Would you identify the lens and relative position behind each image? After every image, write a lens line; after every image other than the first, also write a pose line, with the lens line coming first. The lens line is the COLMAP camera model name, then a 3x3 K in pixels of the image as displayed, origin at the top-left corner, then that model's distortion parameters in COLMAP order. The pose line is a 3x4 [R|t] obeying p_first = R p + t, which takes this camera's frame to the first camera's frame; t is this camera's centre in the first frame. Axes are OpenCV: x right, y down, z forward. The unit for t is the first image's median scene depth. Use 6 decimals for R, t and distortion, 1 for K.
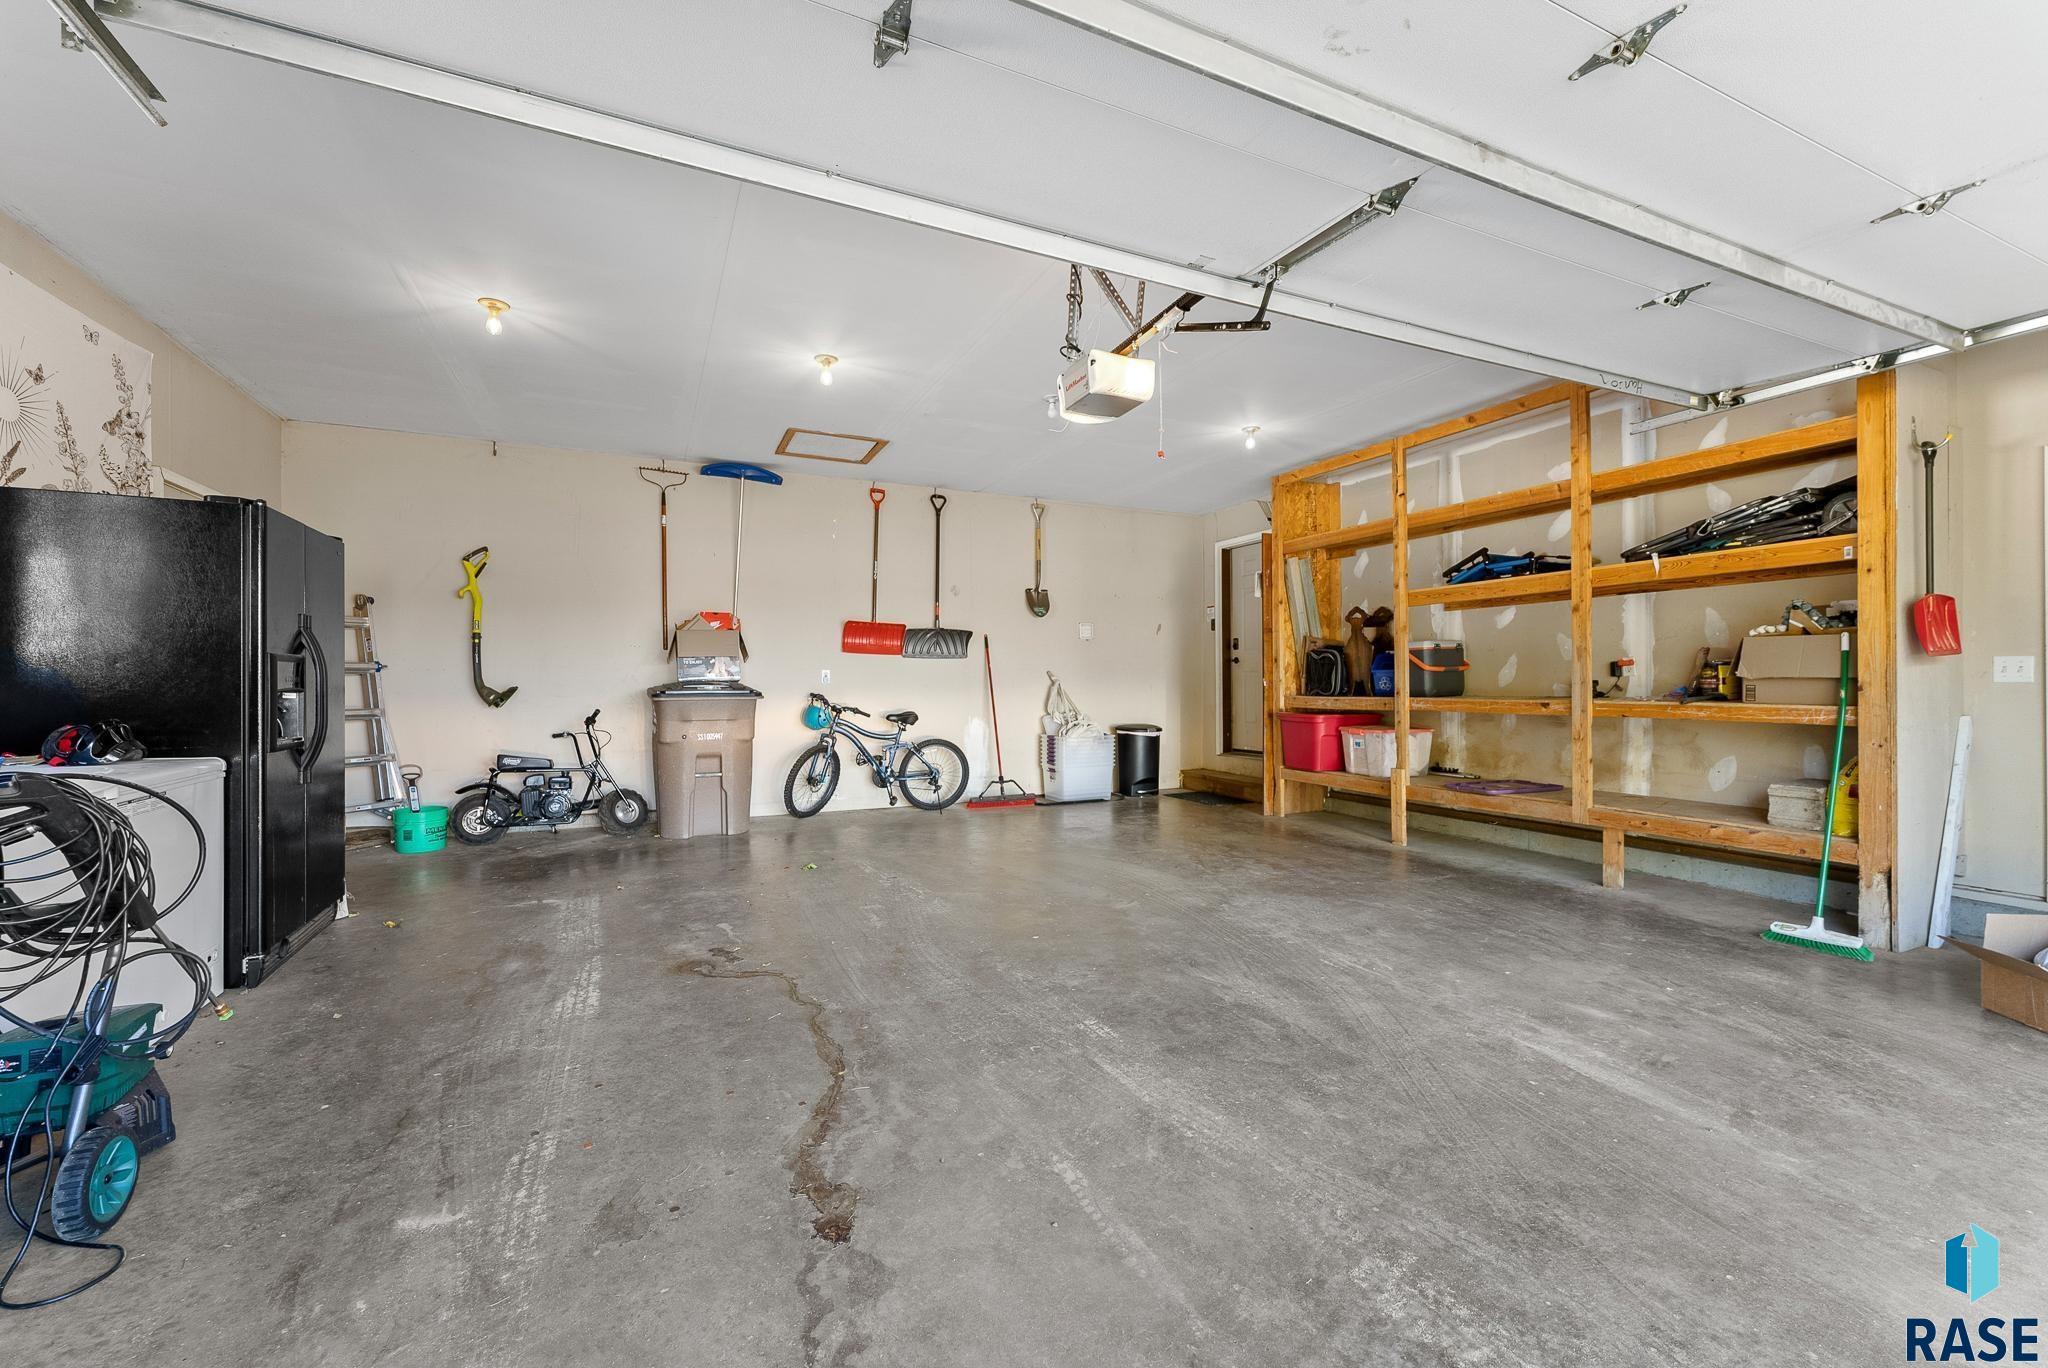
lens RADIAL K [[838.6, 0, 1025.7], [0, 838.6, 686.1], [0, 0, 1]] dist [0.003402, 0.000089]
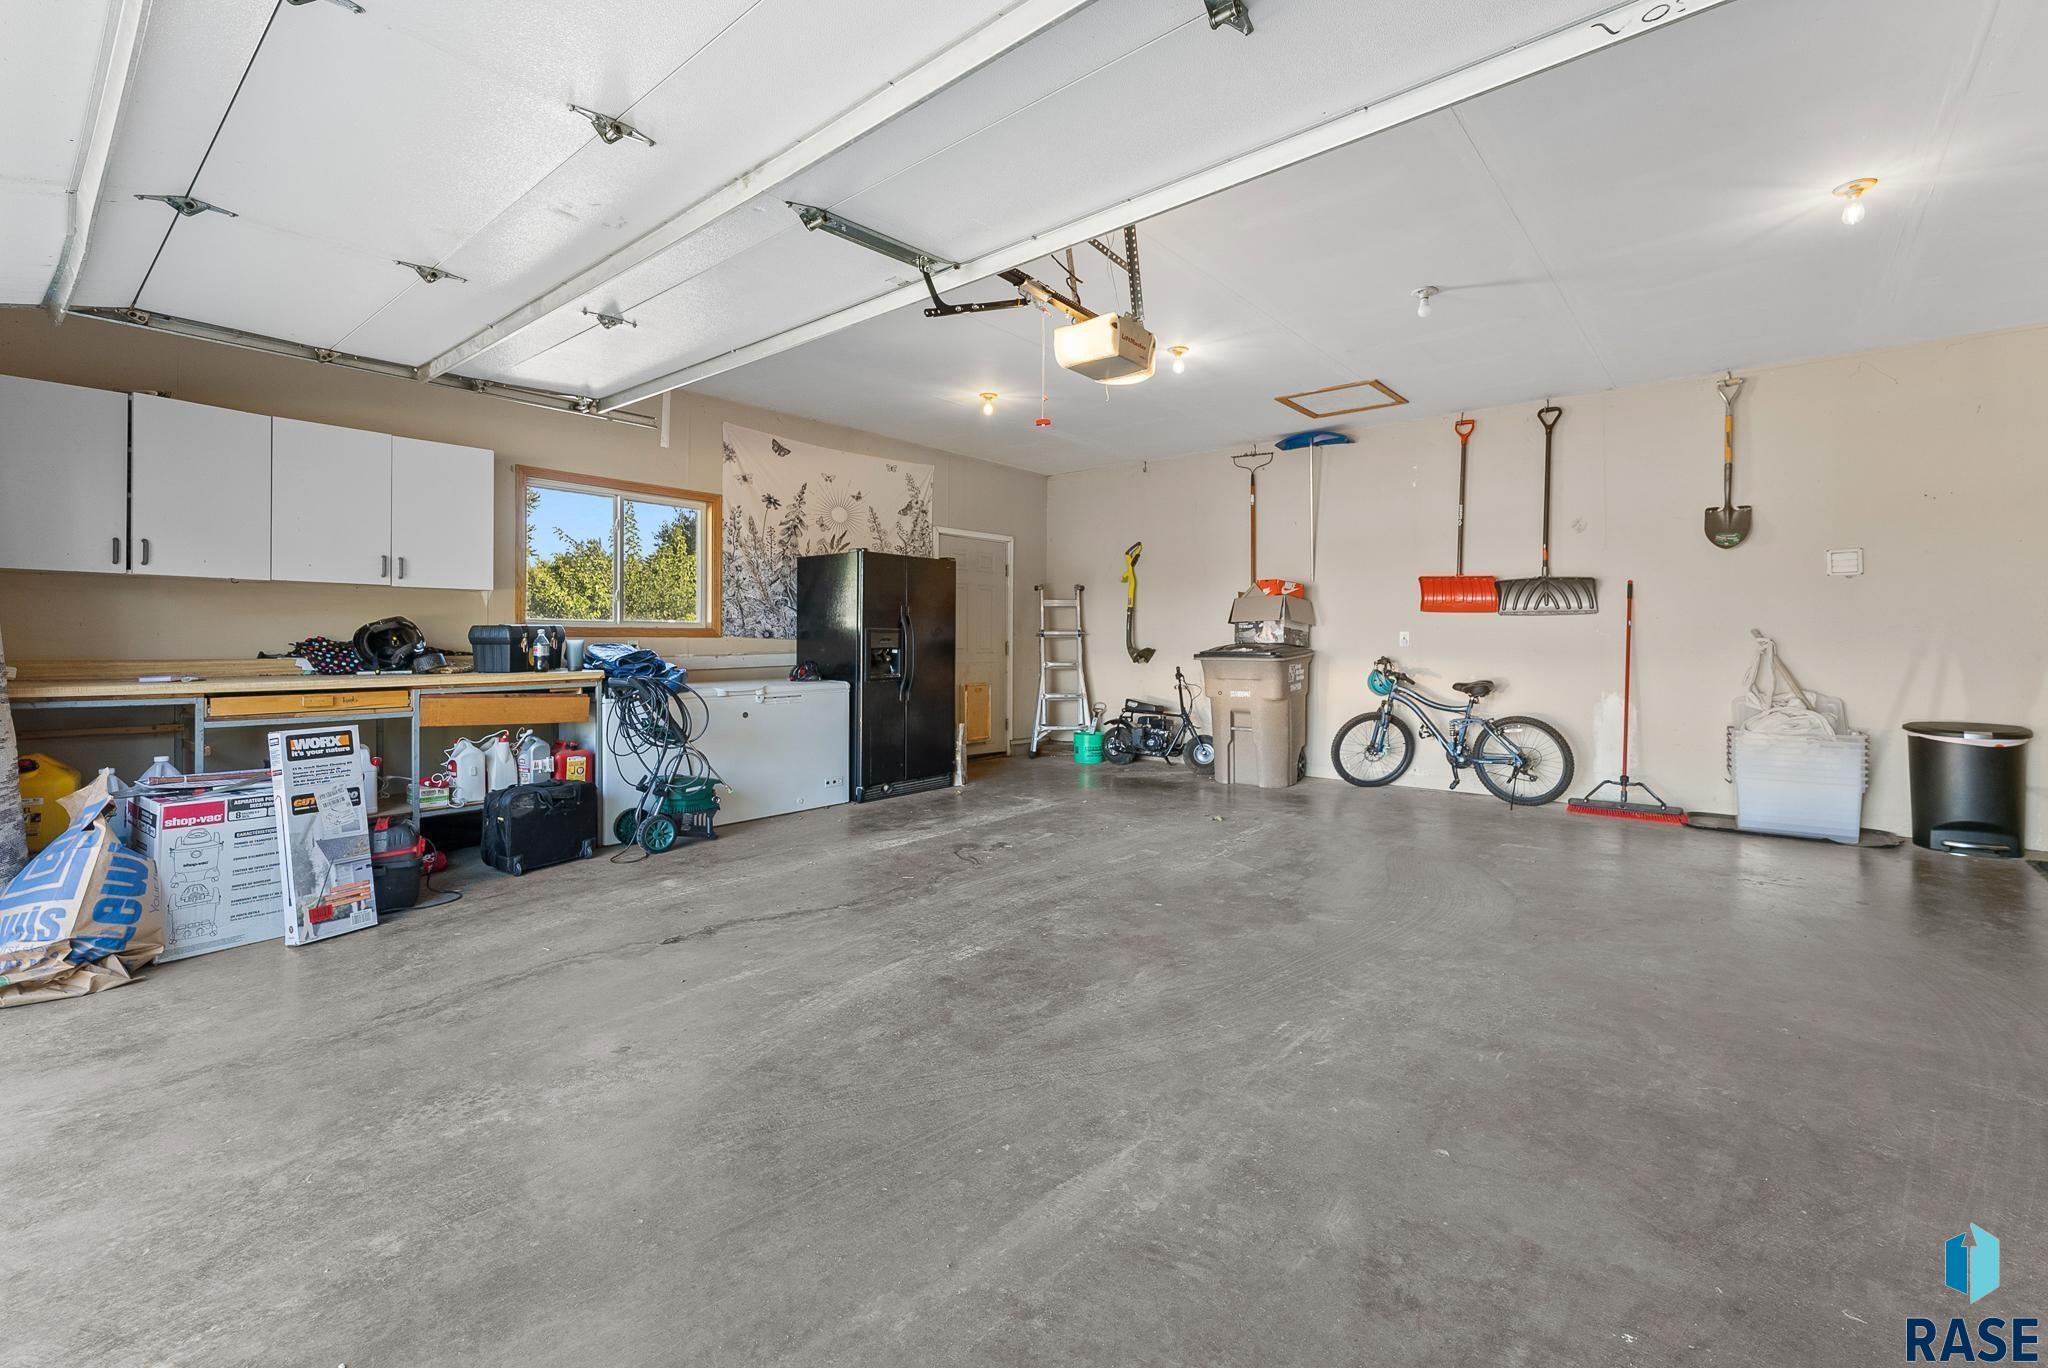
lens RADIAL K [[838.6, 0, 982.6], [0, 838.6, 640.8], [0, 0, 1]] dist [0.003402, 0.000089]
pose [[0.419082, -0.000580, -0.907948, 0.848629], [-0.006848, 0.999969, -0.003799, -0.005367], [0.907923, 0.007810, 0.419065, 0.410374]]
